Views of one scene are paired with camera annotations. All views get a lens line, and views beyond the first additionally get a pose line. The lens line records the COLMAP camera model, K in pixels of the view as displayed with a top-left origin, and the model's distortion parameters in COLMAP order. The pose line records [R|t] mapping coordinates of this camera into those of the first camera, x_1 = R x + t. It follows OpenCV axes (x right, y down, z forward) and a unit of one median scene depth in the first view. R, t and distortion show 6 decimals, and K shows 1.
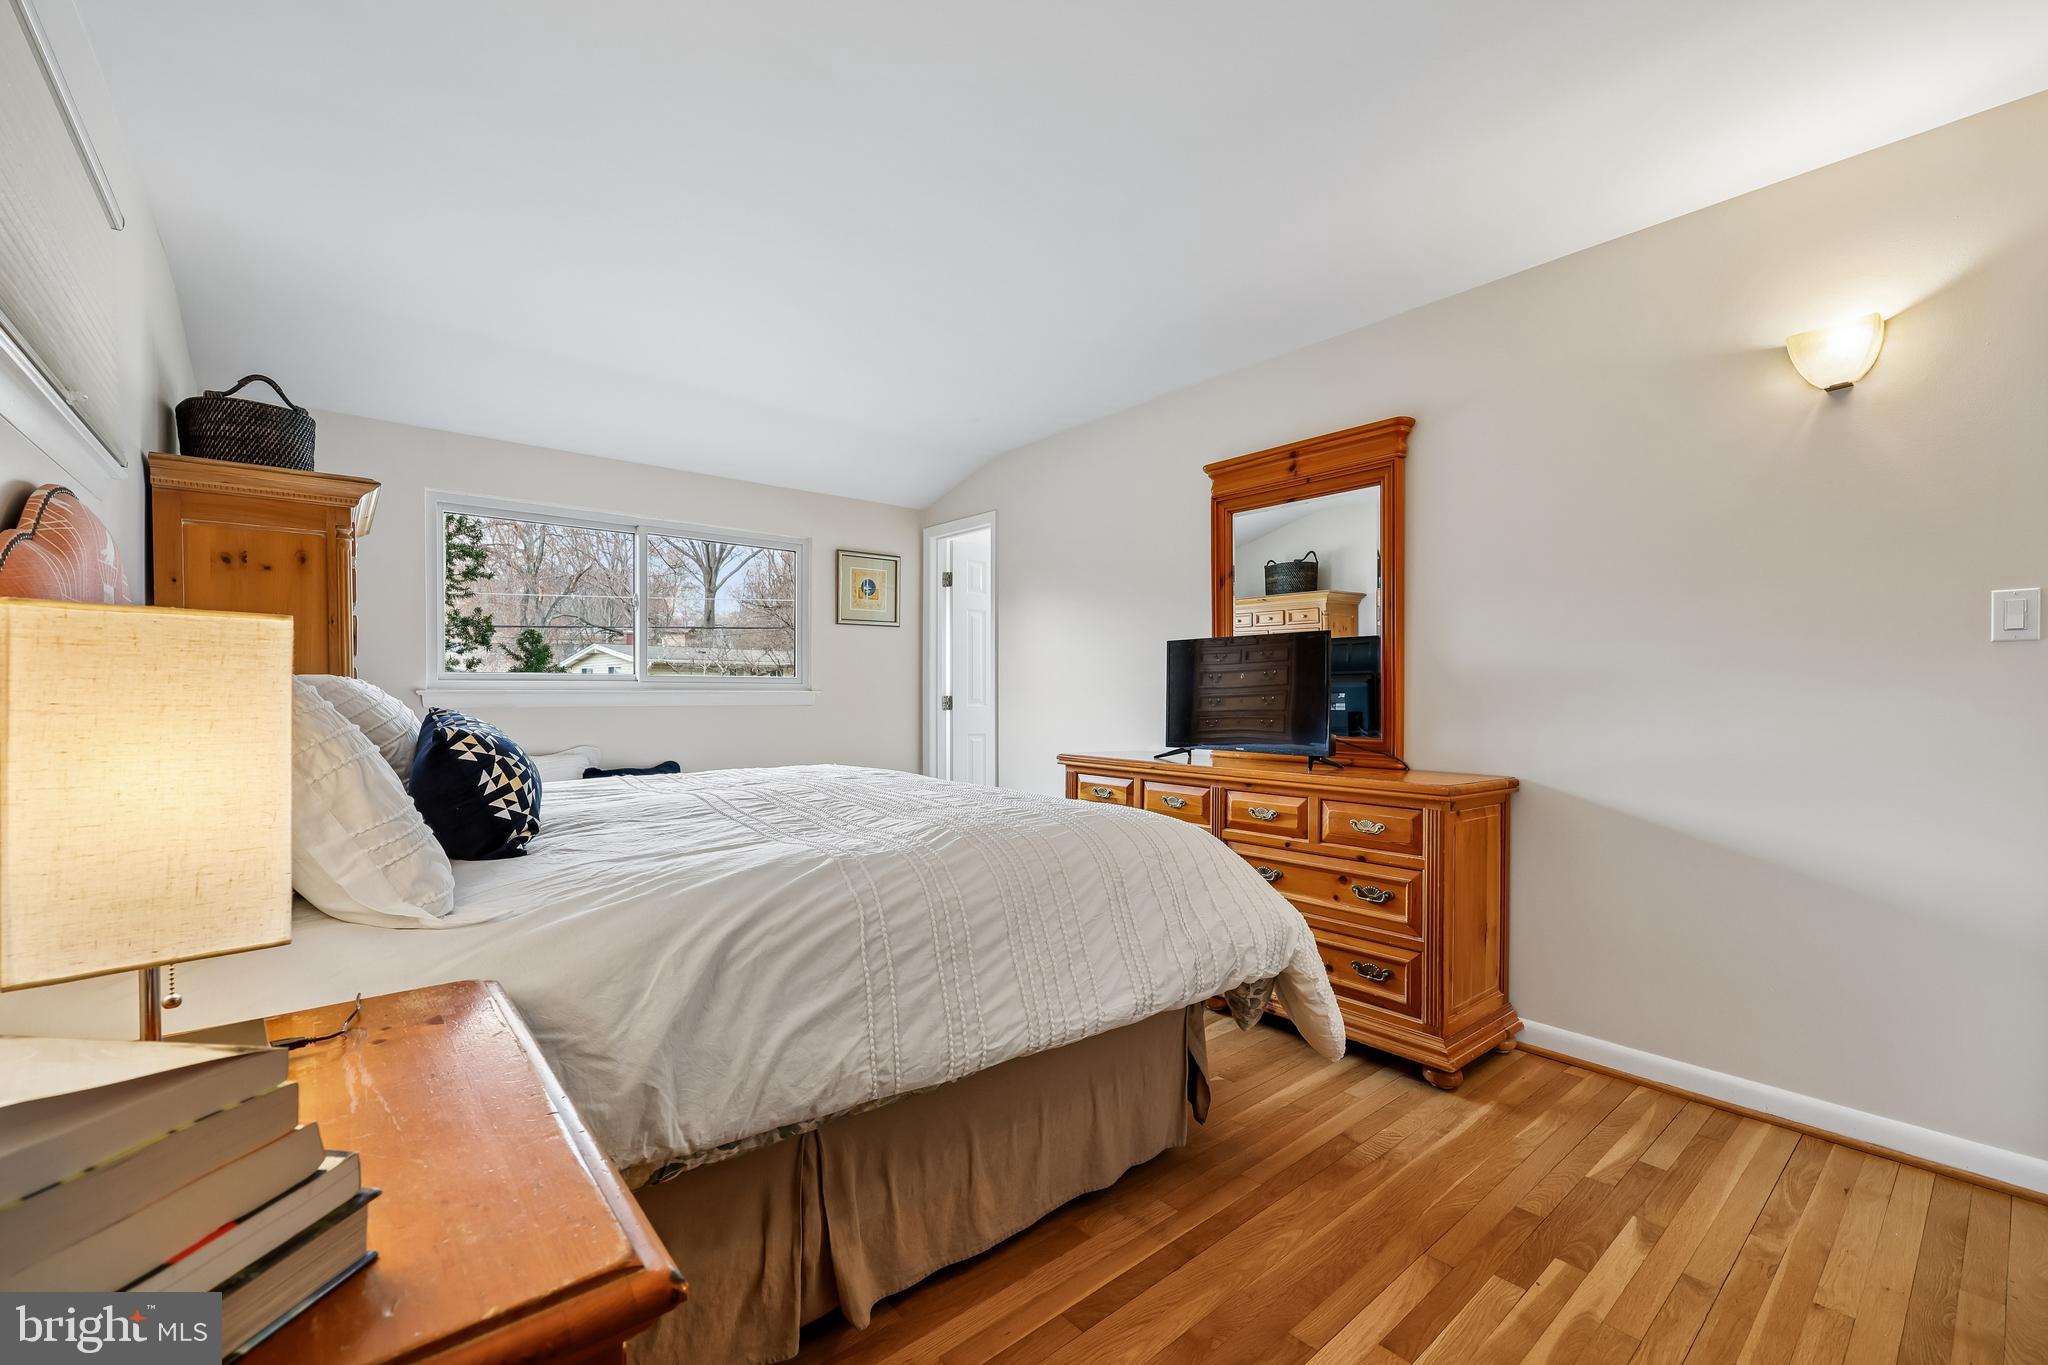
lens RADIAL K [[847.0, 0, 1030.0], [0, 847.0, 696.7], [0, 0, 1]] dist [0.002396, 0.000063]
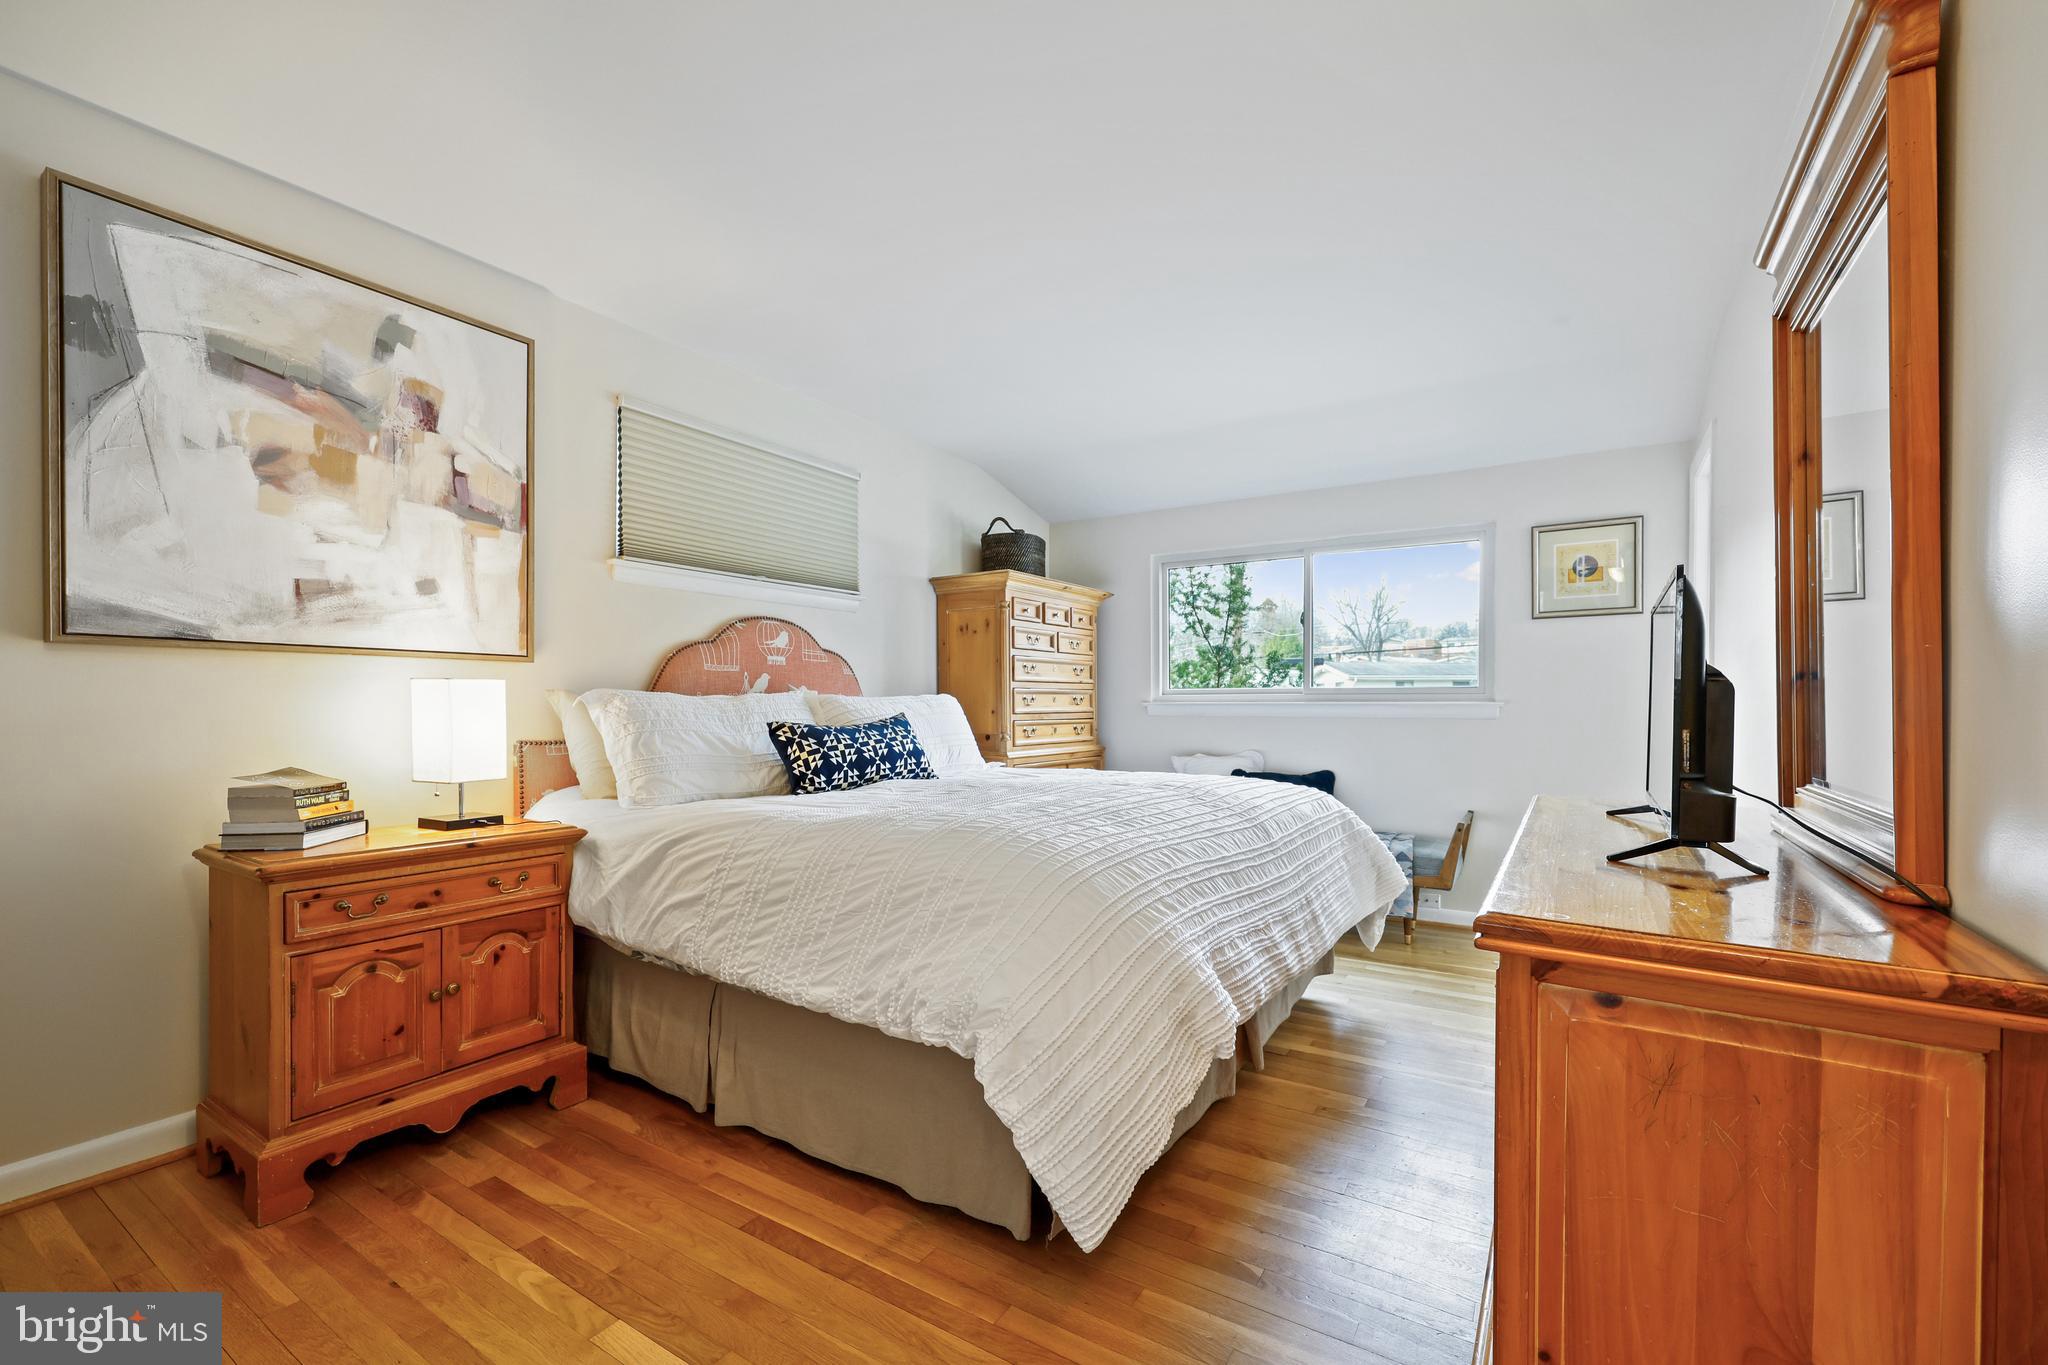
lens RADIAL K [[847.0, 0, 1030.0], [0, 847.0, 696.7], [0, 0, 1]] dist [0.002396, 0.000063]
pose [[0.301094, -0.007257, -0.953567, 1.116365], [-0.004876, 0.999946, -0.009150, -0.005749], [0.953582, 0.007404, 0.301042, 0.843425]]
